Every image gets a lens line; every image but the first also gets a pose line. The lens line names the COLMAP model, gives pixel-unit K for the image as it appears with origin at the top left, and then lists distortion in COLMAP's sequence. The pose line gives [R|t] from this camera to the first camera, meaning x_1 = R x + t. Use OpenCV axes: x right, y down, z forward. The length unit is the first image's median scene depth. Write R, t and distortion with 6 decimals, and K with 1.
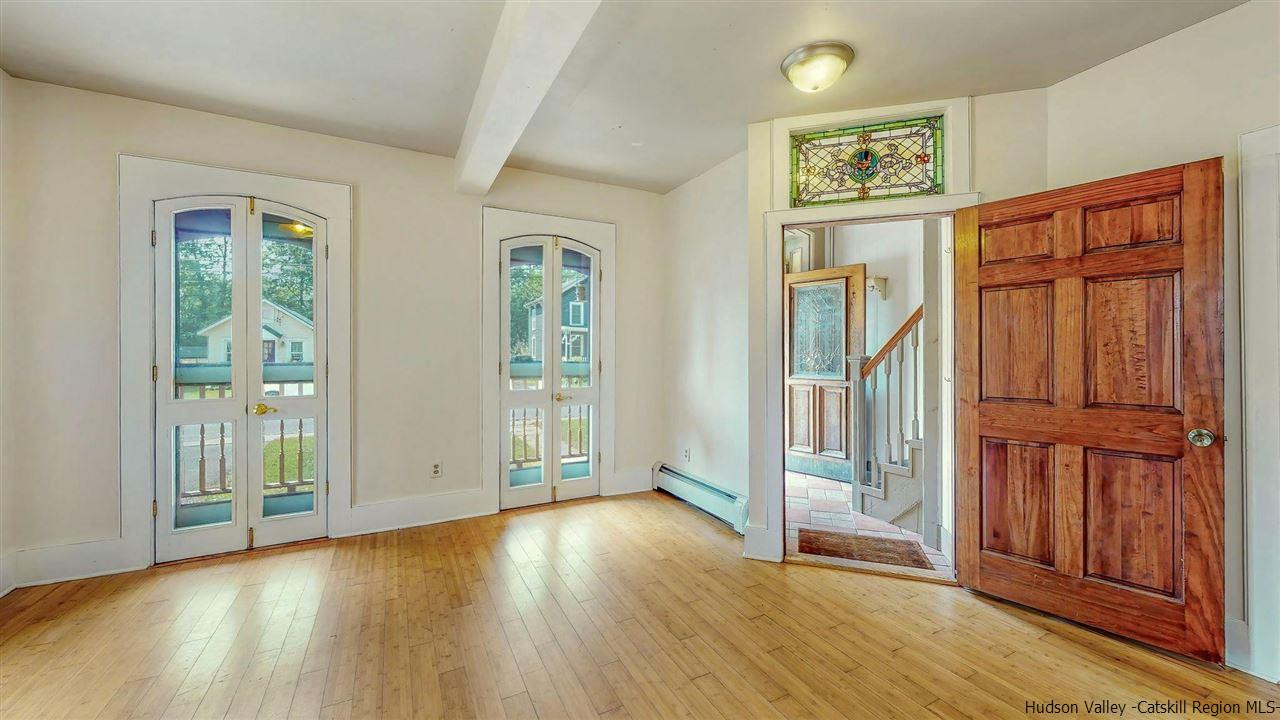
lens RADIAL K [[479.9, 0, 637.0], [0, 479.9, 351.1], [0, 0, 1]] dist [0.001315, -0.000185]
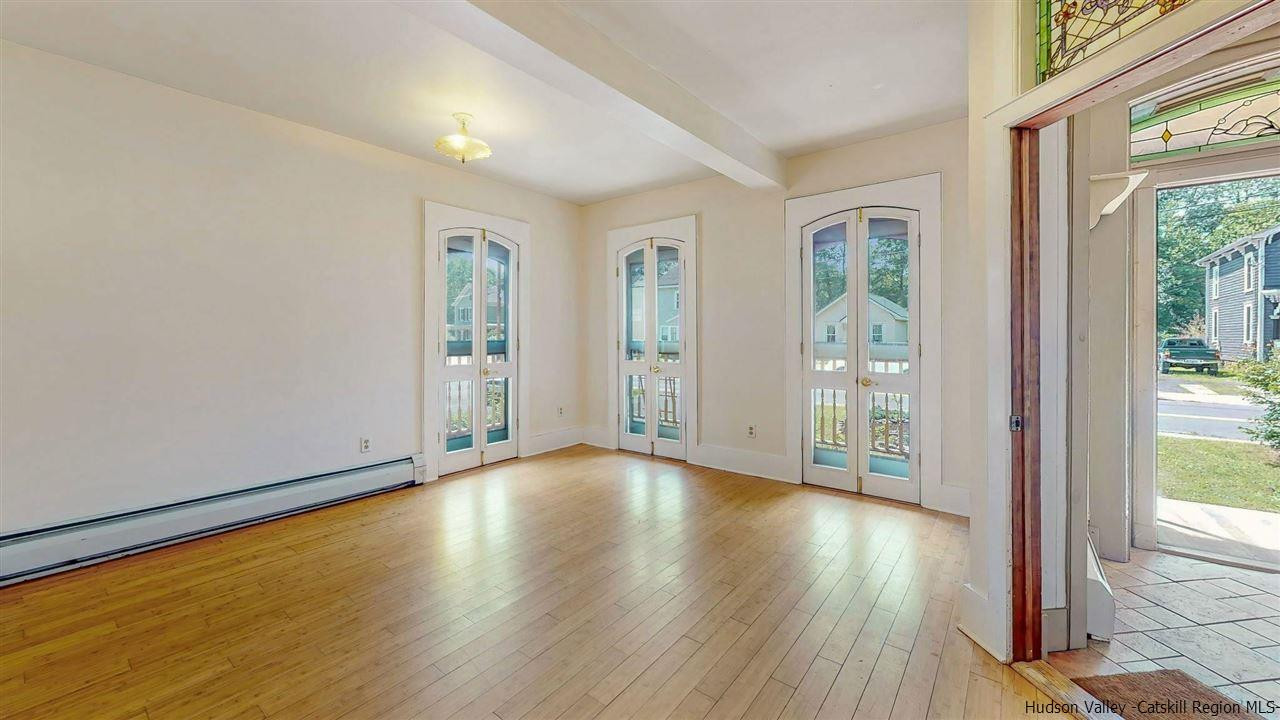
lens RADIAL K [[479.9, 0, 644.9], [0, 479.9, 338.6], [0, 0, 1]] dist [0.001315, -0.000185]
pose [[0.417049, 0.007723, -0.908851, 0.658592], [0.004076, 0.999938, 0.010368, 0.001517], [0.908875, -0.008028, 0.416991, 0.301925]]
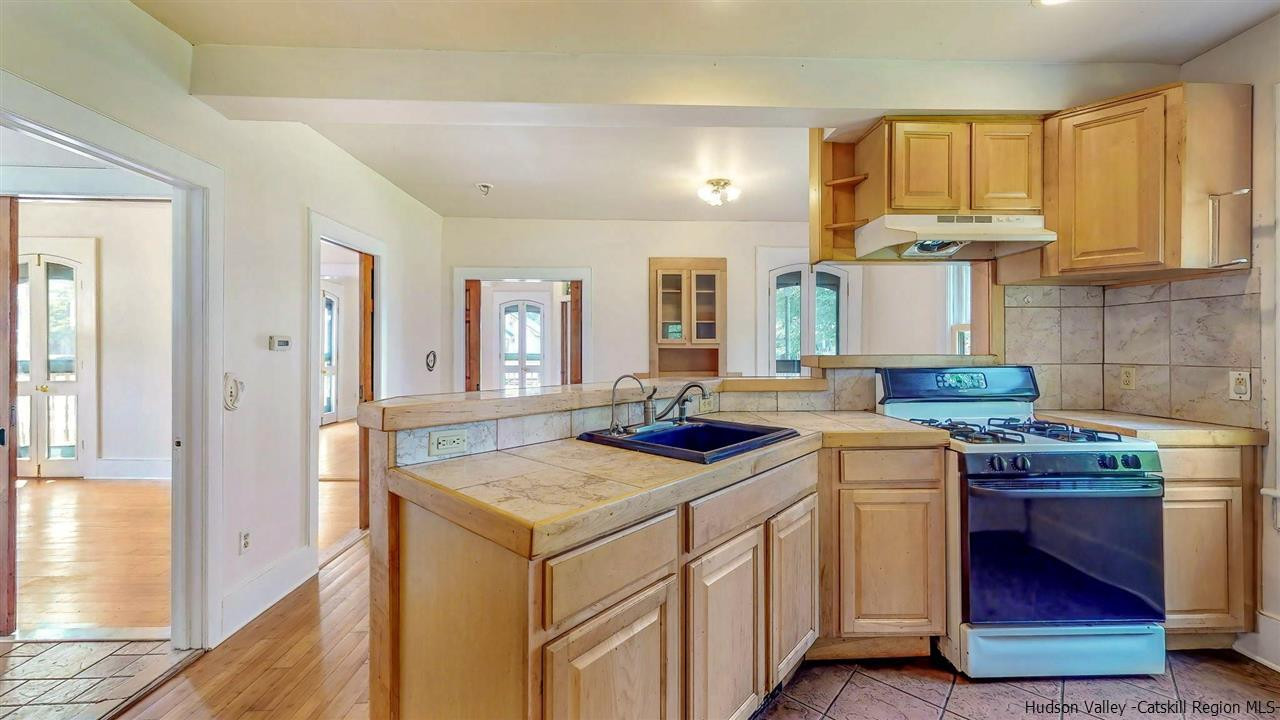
lens RADIAL K [[479.9, 0, 632.4], [0, 479.9, 355.8], [0, 0, 1]] dist [0.001315, -0.000185]
pose [[0.895657, 0.010964, -0.444610, 1.770568], [-0.001307, 0.999757, 0.022020, -0.029775], [0.444743, -0.019141, 0.895454, -1.138124]]
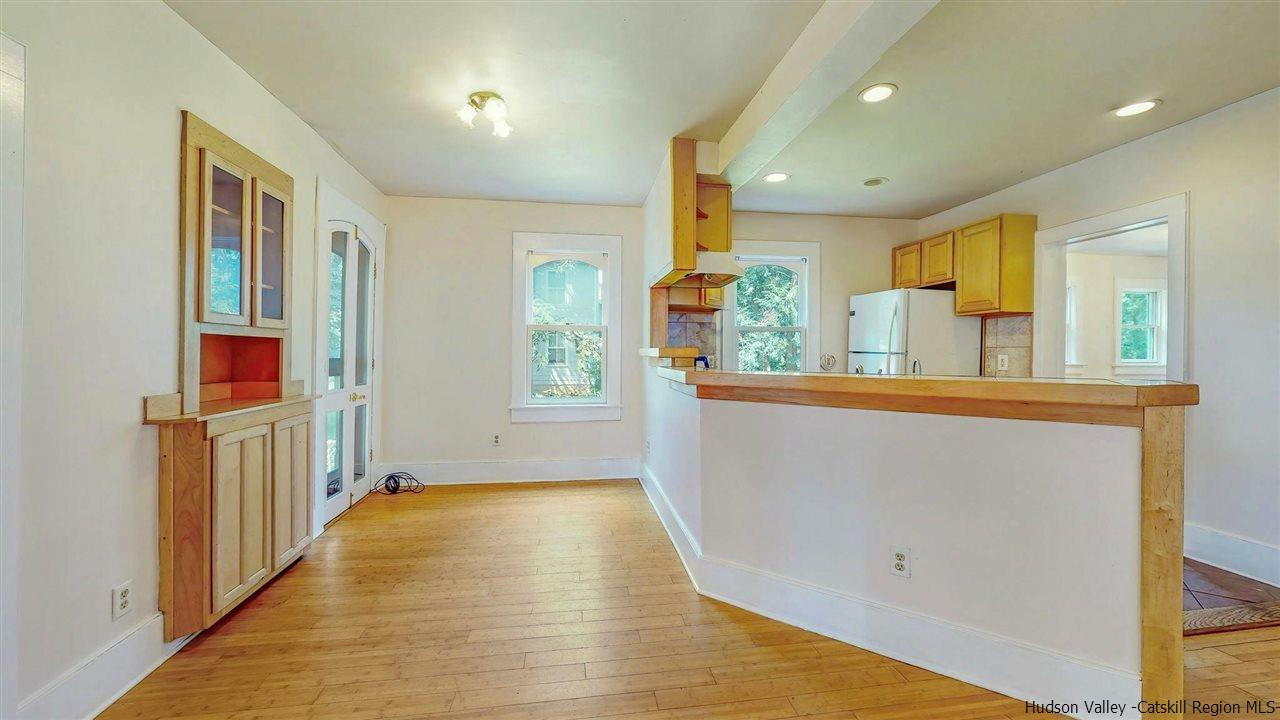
lens RADIAL K [[479.9, 0, 649.5], [0, 479.9, 351.0], [0, 0, 1]] dist [0.001315, -0.000185]
pose [[0.332621, 0.008379, 0.943024, 0.661268], [-0.014019, 0.999894, -0.003940, 0.000855], [-0.942957, -0.011910, 0.332703, -0.468028]]
